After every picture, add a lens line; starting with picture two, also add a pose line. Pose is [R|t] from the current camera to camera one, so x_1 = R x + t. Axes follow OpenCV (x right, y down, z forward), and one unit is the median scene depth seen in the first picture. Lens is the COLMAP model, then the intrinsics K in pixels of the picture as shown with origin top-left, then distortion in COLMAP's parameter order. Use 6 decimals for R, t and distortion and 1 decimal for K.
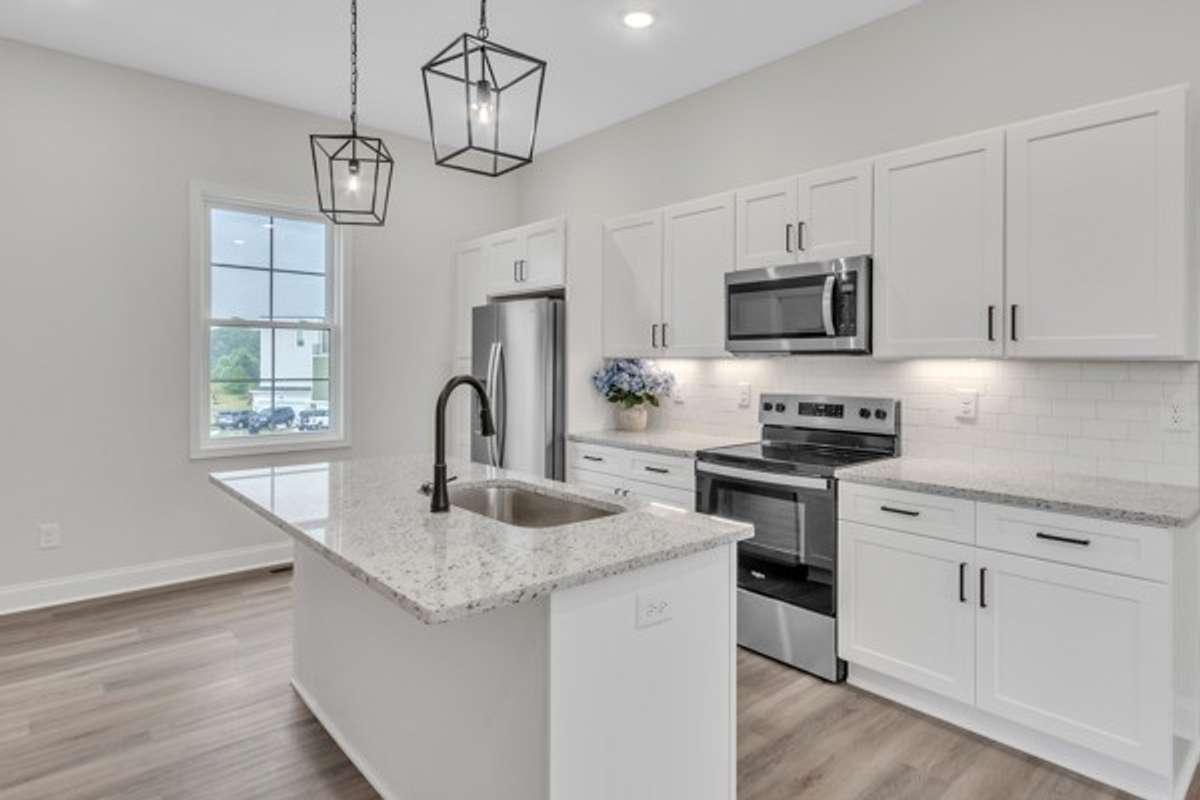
lens RADIAL K [[659.5, 0, 599.8], [0, 659.5, 368.0], [0, 0, 1]] dist [-0.001418, -0.000123]
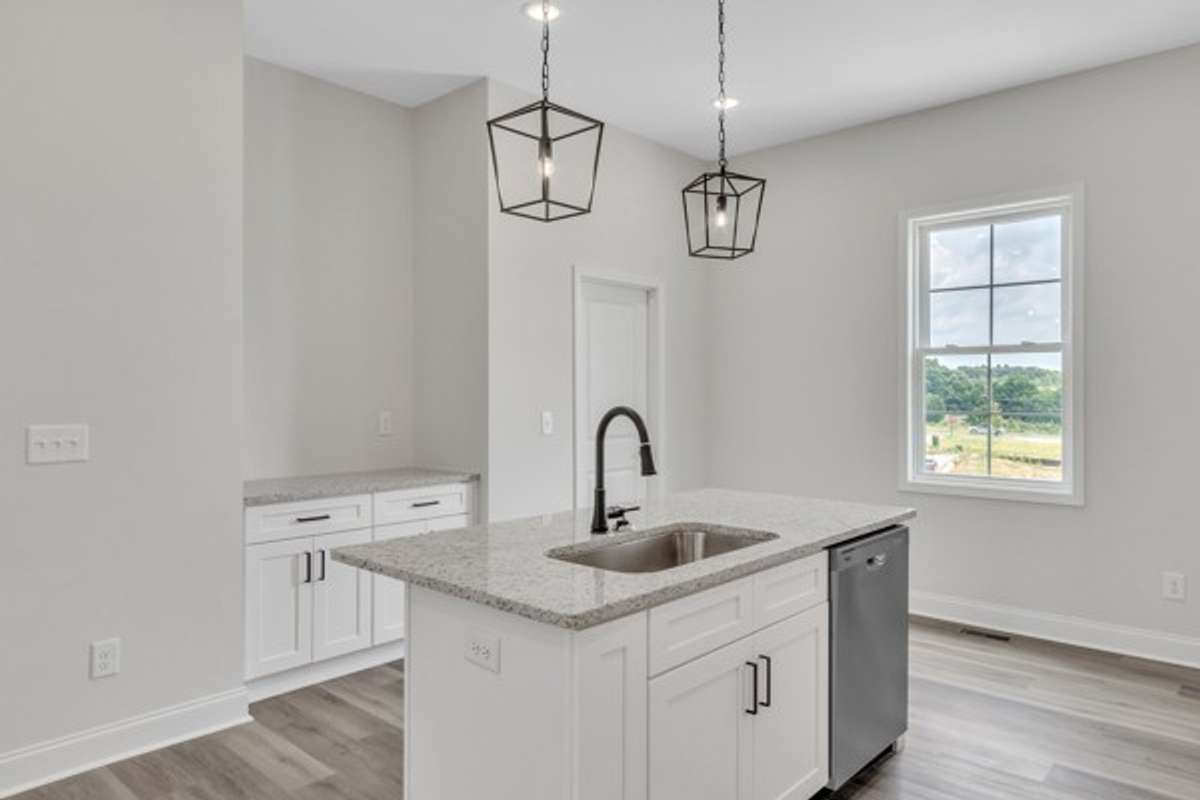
lens RADIAL K [[765.3, 0, 600.0], [0, 765.3, 400.0], [0, 0, 1]] dist [0.003214, 0.000523]
pose [[0.119018, 0.003028, -0.992887, 0.946001], [-0.002601, 0.999993, 0.002738, -0.003469], [0.992889, 0.002257, 0.119025, 0.808493]]
